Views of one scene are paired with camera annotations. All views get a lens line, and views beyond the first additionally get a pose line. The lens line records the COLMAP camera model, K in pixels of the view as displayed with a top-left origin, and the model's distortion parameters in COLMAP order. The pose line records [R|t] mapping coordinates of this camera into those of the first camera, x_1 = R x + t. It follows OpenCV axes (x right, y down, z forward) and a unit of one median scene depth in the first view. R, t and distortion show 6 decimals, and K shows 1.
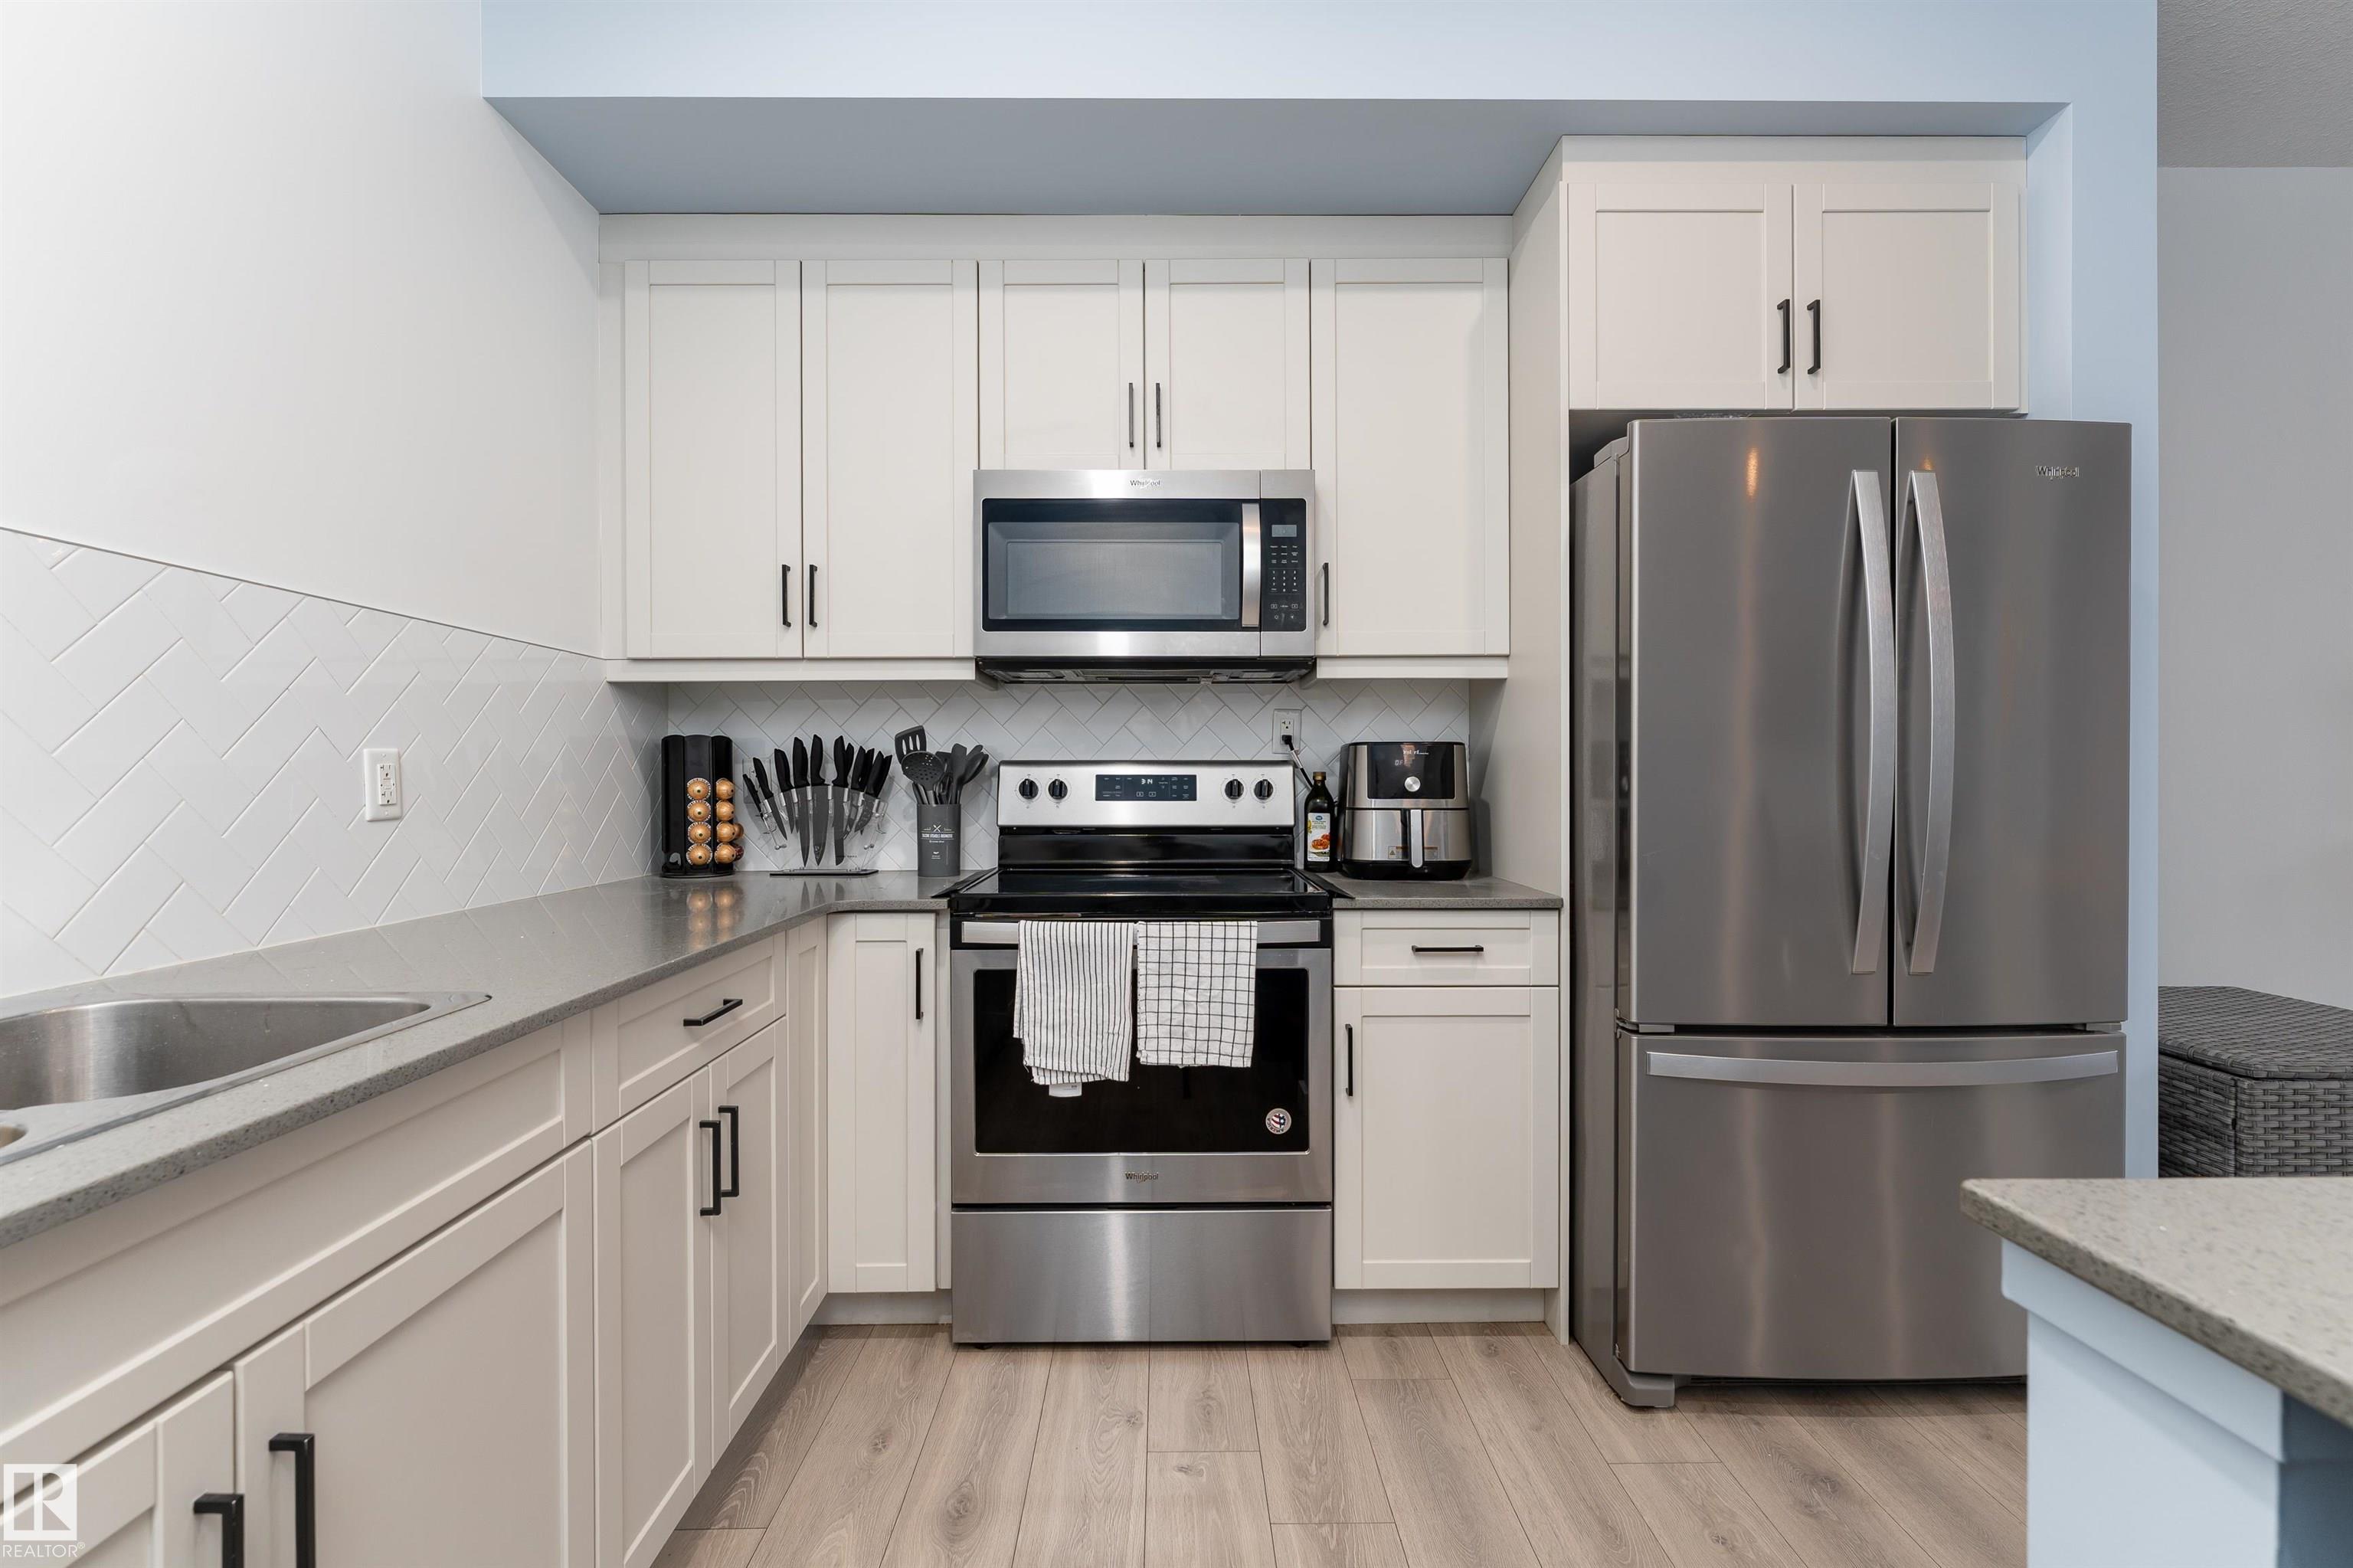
lens RADIAL K [[1008.5, 0, 1182.0], [0, 1008.5, 793.0], [0, 0, 1]] dist [-0.004452, -0.000010]
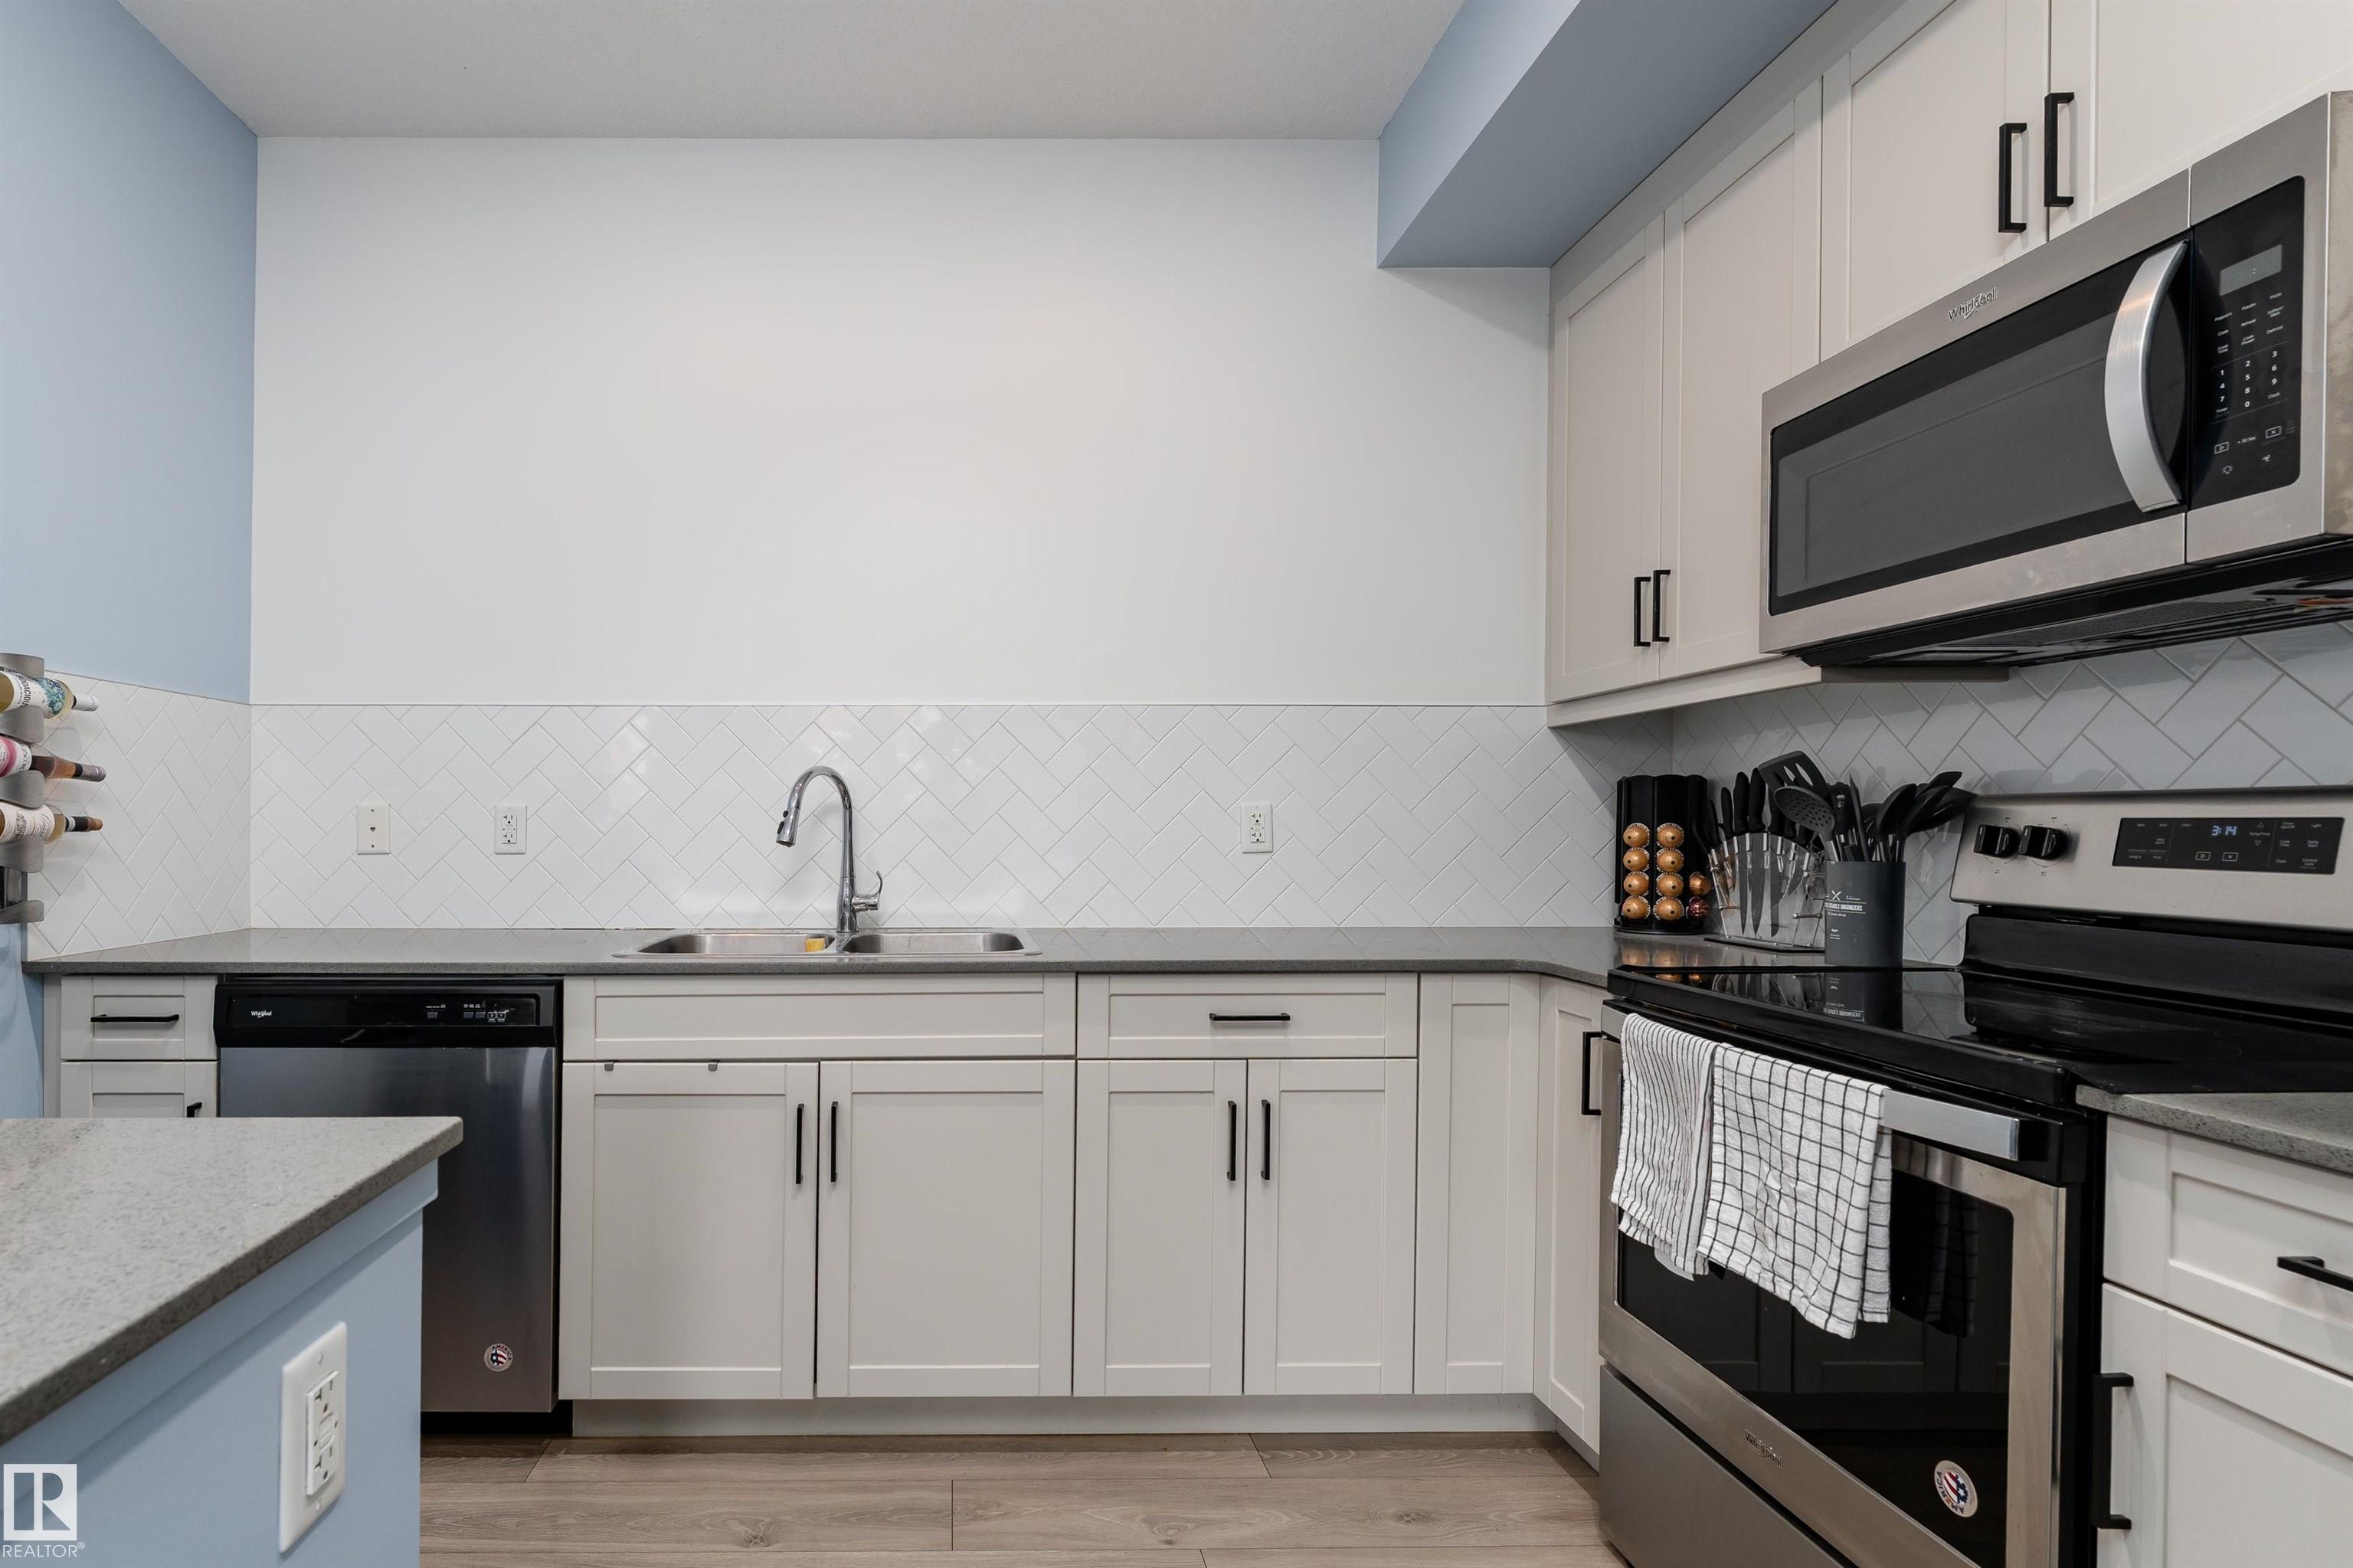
lens RADIAL K [[1155.6, 0, 955.6], [0, 1155.6, 835.2], [0, 0, 1]] dist [0.001667, 0.000352]
pose [[0.001031, 0.012616, -0.999920, 0.592707], [-0.013901, 0.999824, 0.012600, -0.008725], [0.999903, 0.013887, 0.001206, 0.415459]]
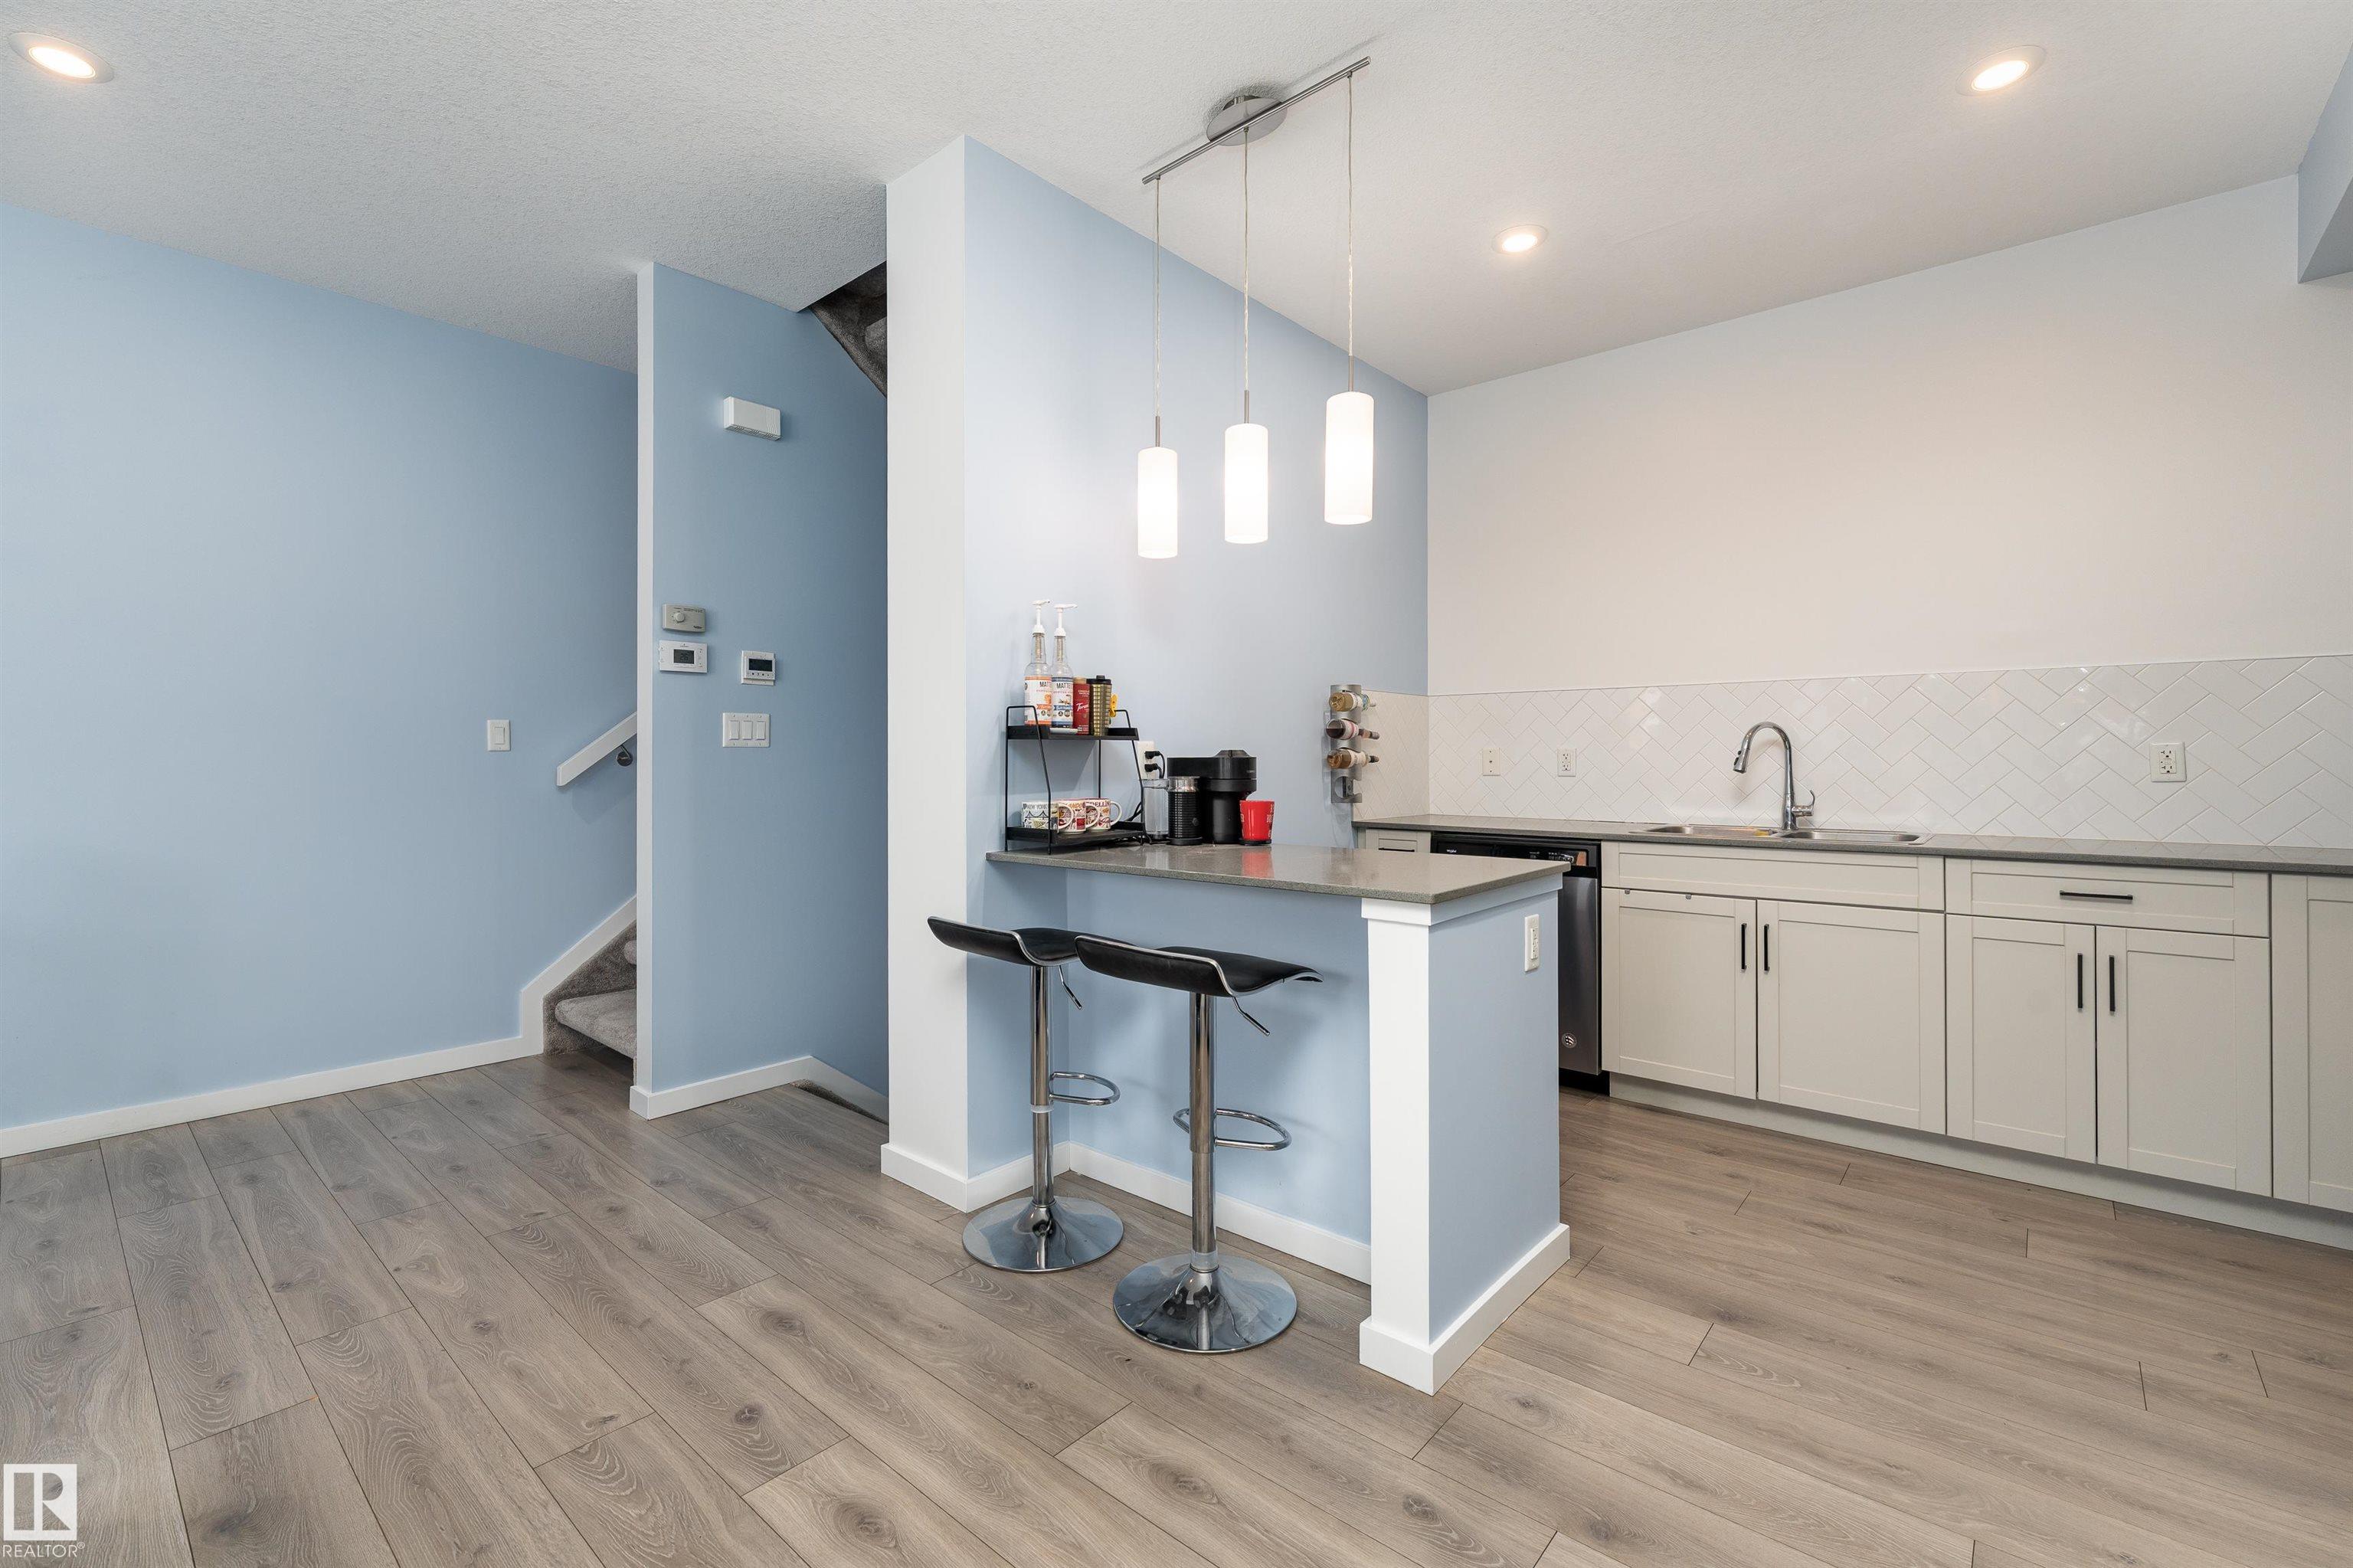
lens RADIAL K [[1009.5, 0, 1172.2], [0, 1009.5, 753.3], [0, 0, 1]] dist [-0.004144, 0.000007]
pose [[-0.659660, -0.002015, -0.751562, 1.199857], [-0.008597, 0.999951, 0.004865, -0.012218], [0.751515, 0.009670, -0.659645, 0.608016]]
